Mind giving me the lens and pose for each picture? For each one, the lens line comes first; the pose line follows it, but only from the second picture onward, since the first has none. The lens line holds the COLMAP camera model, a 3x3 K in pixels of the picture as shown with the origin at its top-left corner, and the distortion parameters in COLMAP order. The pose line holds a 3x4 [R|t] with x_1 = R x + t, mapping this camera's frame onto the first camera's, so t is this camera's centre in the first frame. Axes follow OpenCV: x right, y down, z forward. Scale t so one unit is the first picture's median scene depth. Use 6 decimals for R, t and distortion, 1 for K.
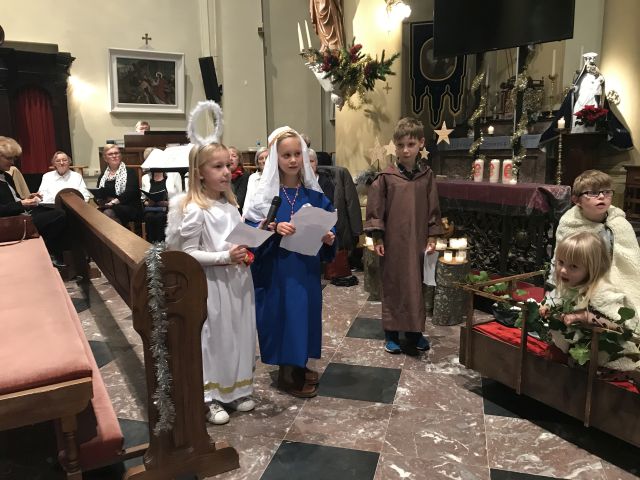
lens RADIAL K [[520.8, 0, 317.4], [0, 520.8, 241.8], [0, 0, 1]] dist [0.032488, -0.033199]
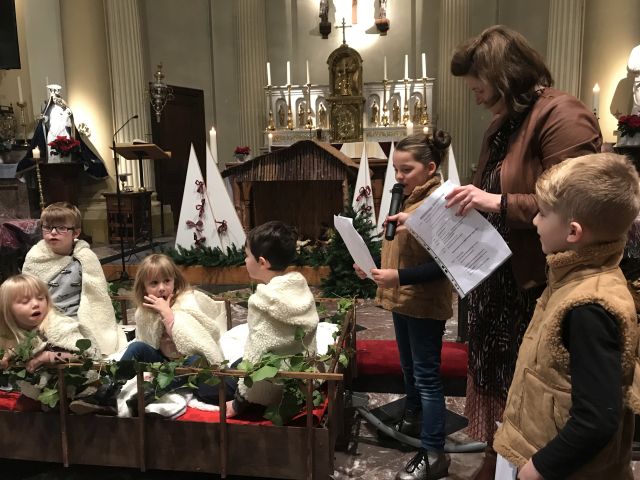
lens RADIAL K [[520.8, 0, 316.4], [0, 520.8, 242.0], [0, 0, 1]] dist [0.032488, -0.033199]
pose [[0.632003, -0.109058, 0.767254, 0.029563], [0.147238, 0.988913, 0.019281, -0.004135], [-0.760850, 0.100784, 0.641053, -0.007742]]
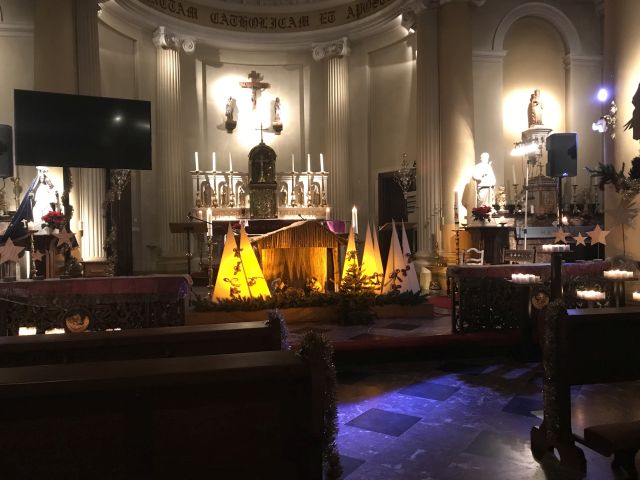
lens RADIAL K [[520.8, 0, 316.7], [0, 520.8, 243.4], [0, 0, 1]] dist [0.032488, -0.033199]
pose [[0.319837, -0.005680, 0.947456, -0.395785], [0.177295, 0.982677, -0.053959, -0.027676], [-0.930737, 0.185237, 0.315304, 0.115084]]
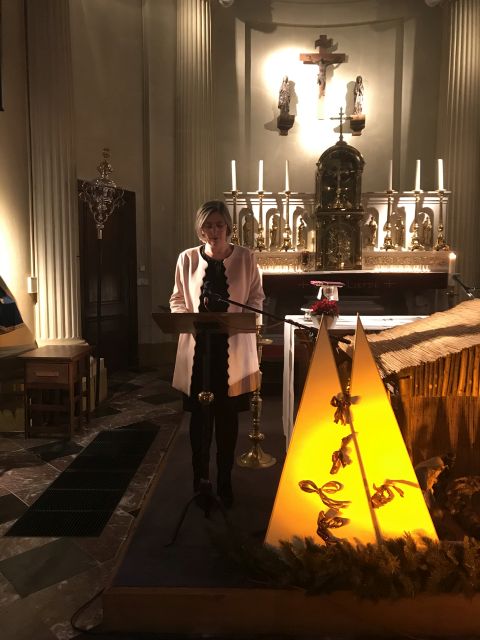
lens RADIAL K [[520.8, 0, 239.7], [0, 520.8, 318.3], [0, 0, 1]] dist [0.032488, -0.033199]
pose [[0.512846, -0.062340, 0.856214, 0.181014], [0.139868, 0.990101, -0.011688, -0.152154], [-0.847010, 0.125751, 0.516489, 0.448034]]
